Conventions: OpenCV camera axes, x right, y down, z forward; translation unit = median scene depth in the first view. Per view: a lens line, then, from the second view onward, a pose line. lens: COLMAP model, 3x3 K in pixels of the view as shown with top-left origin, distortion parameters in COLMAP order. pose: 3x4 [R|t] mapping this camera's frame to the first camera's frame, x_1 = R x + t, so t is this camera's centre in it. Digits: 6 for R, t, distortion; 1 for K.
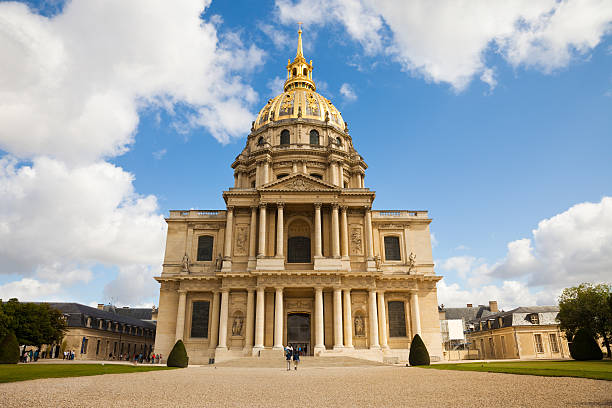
lens RADIAL K [[417.7, 0, 306.3], [0, 417.7, 189.8], [0, 0, 1]] dist [-0.104796, 0.066600]
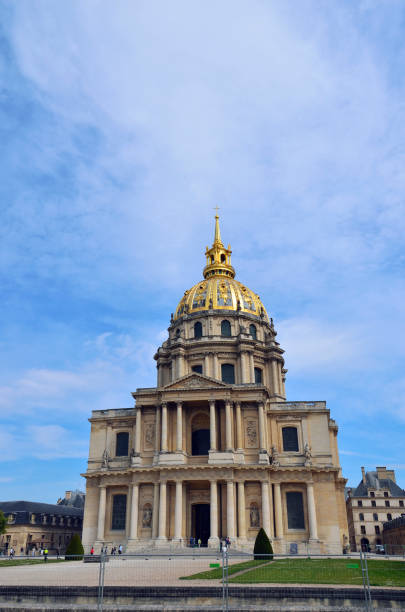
lens RADIAL K [[494.8, 0, 188.9], [0, 494.8, 285.1], [0, 0, 1]] dist [0.004128, -0.002474]
pose [[0.975745, -0.092702, -0.198311, 0.248089], [0.067207, 0.989016, -0.131643, -0.098479], [0.208337, 0.115123, 0.971258, -0.319516]]
